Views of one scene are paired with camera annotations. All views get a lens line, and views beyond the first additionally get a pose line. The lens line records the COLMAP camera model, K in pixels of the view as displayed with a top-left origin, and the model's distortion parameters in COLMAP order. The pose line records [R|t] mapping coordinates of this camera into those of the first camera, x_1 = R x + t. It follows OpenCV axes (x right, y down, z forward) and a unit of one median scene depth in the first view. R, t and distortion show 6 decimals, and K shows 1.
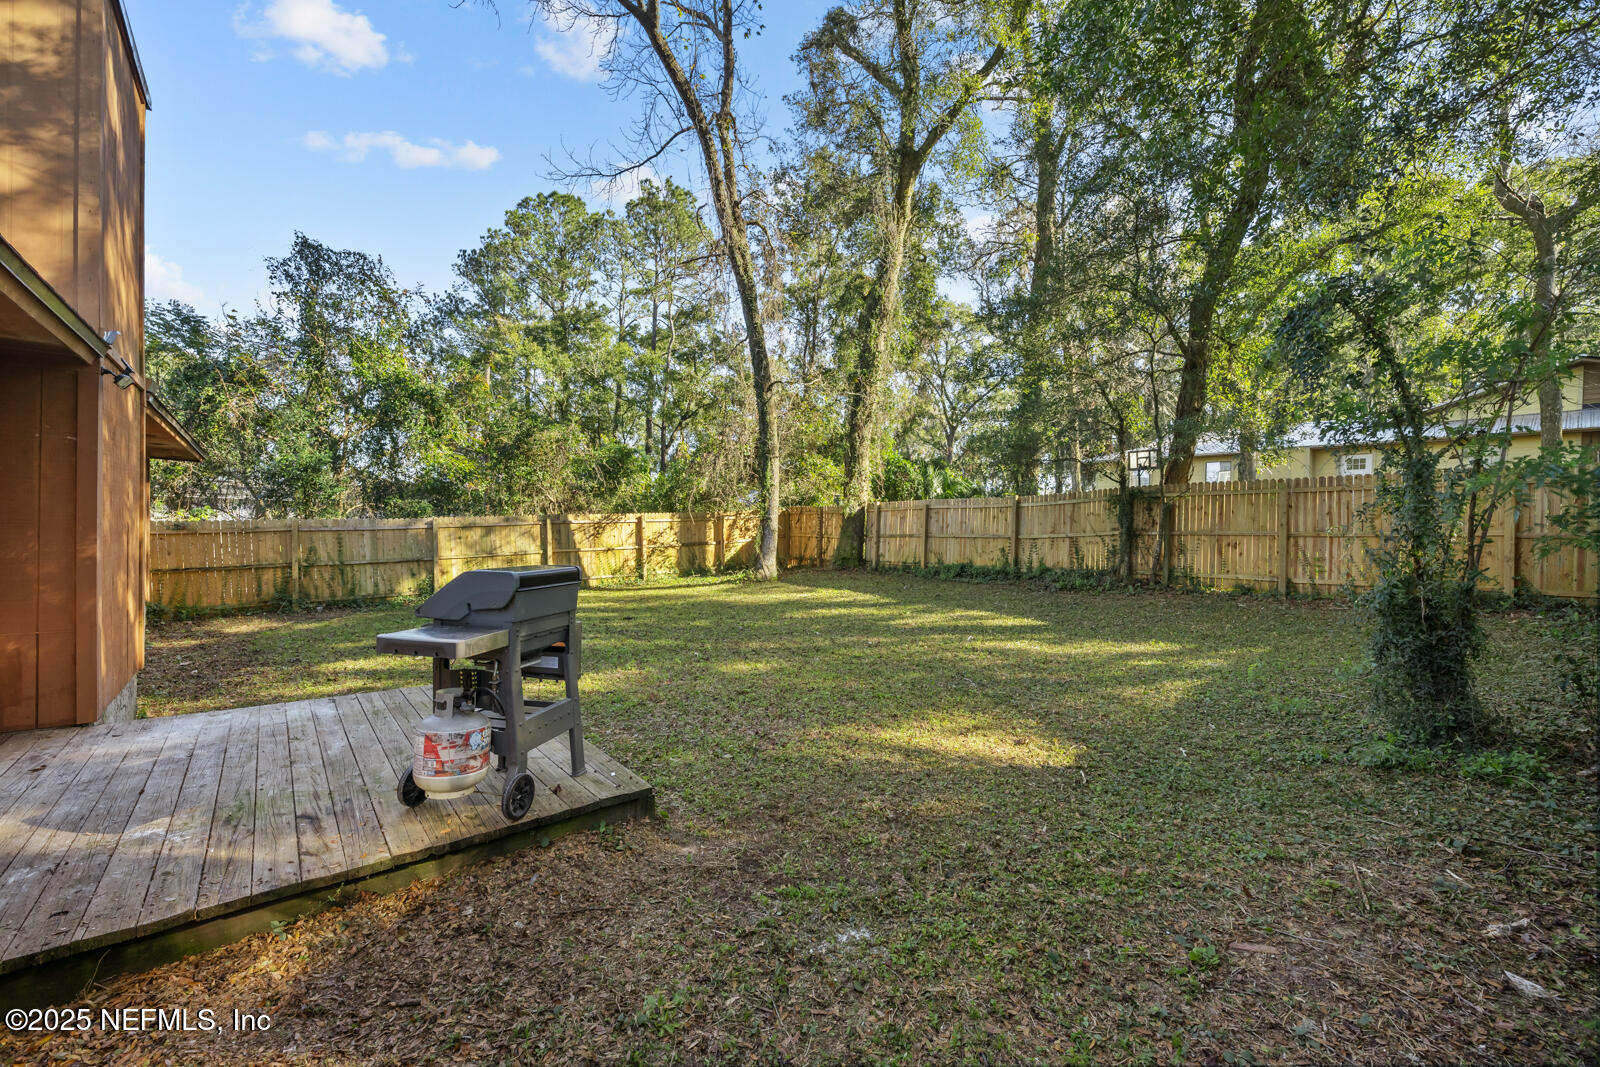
lens RADIAL K [[620.5, 0, 793.2], [0, 620.5, 535.2], [0, 0, 1]] dist [-0.002318, -0.000335]
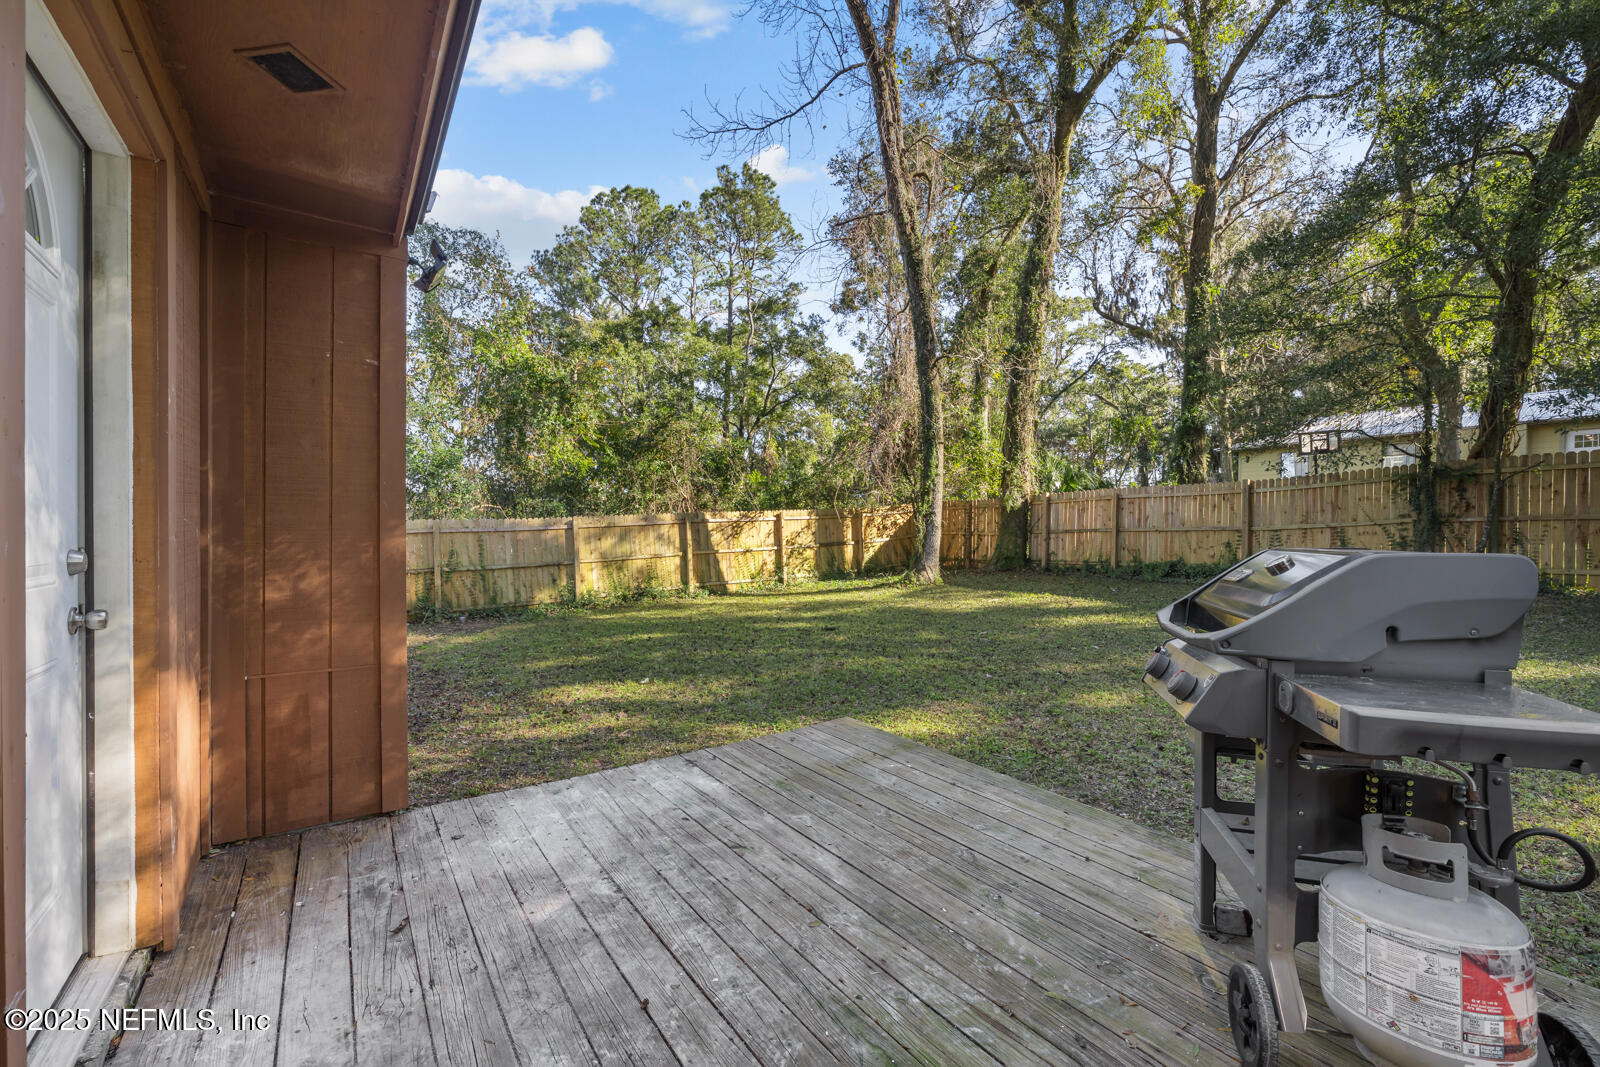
lens RADIAL K [[635.0, 0, 800.3], [0, 635.0, 537.1], [0, 0, 1]] dist [-0.001757, -0.000059]
pose [[0.997395, -0.014002, -0.070762, -0.148344], [0.013807, 0.999899, -0.003246, 0.006673], [0.070800, 0.002261, 0.997488, 0.082779]]
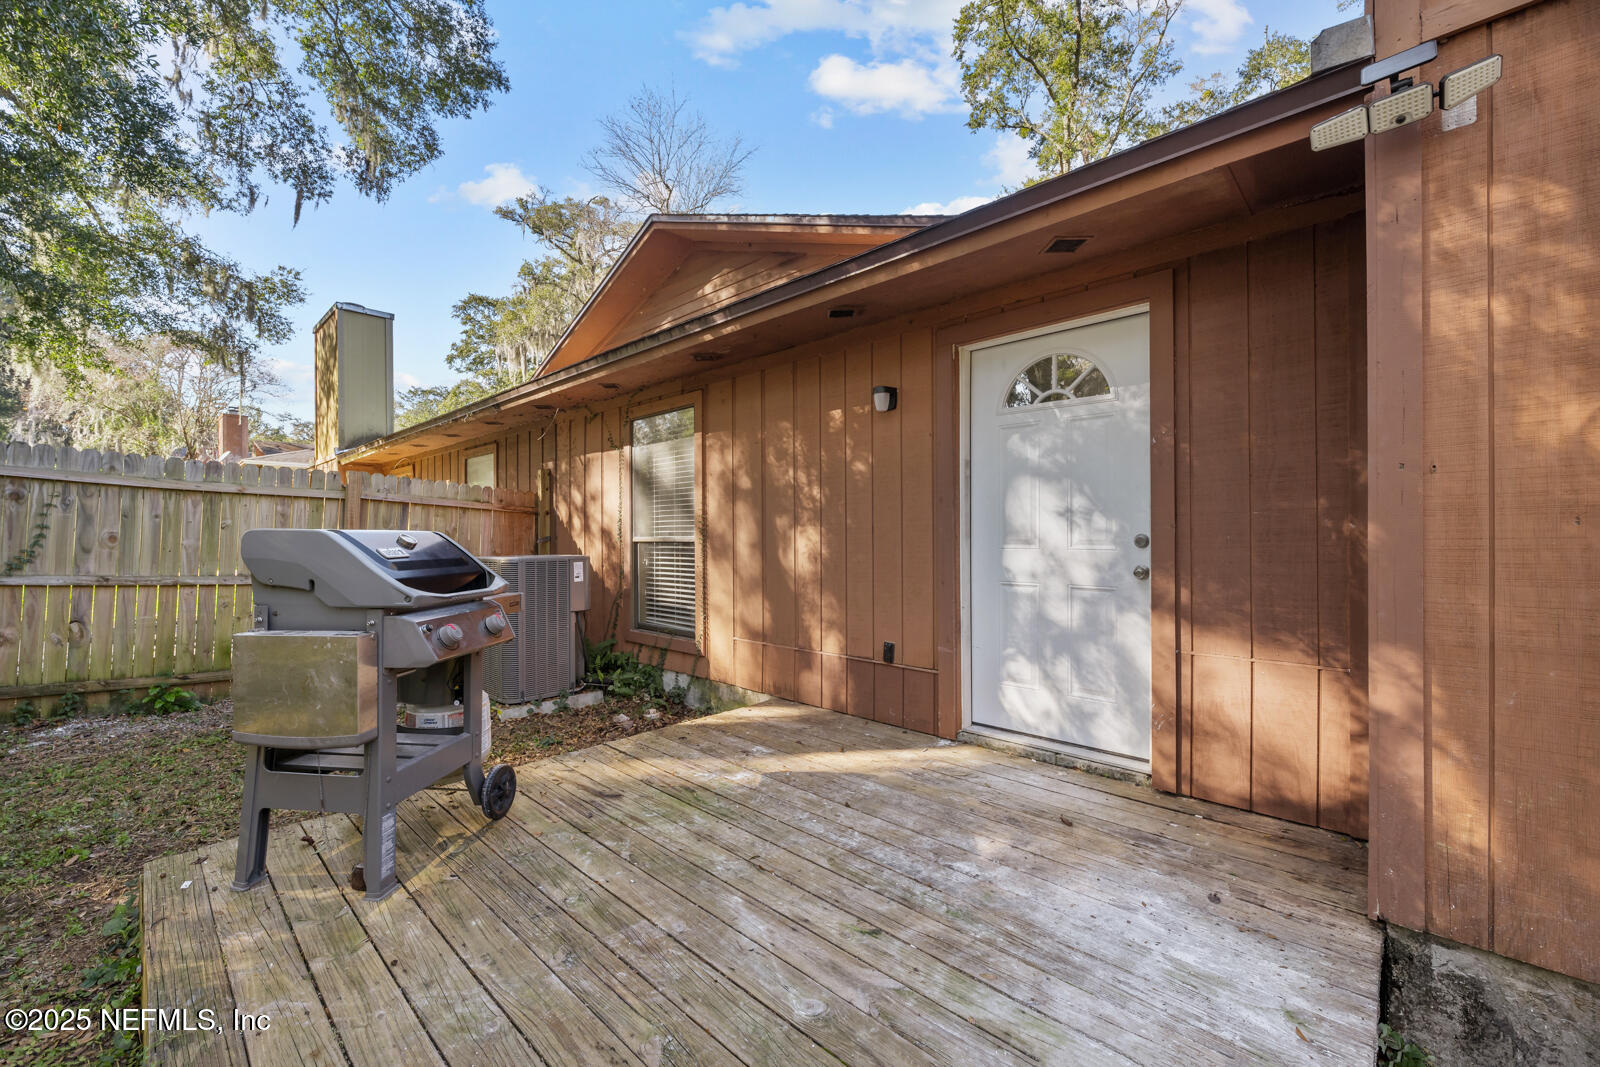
lens RADIAL K [[635.0, 0, 800.3], [0, 635.0, 537.1], [0, 0, 1]] dist [-0.001757, -0.000059]
pose [[-0.992466, -0.017743, -0.121228, -0.147084], [-0.018152, 0.999833, 0.002270, 0.008426], [0.121167, 0.004453, -0.992622, 0.309433]]
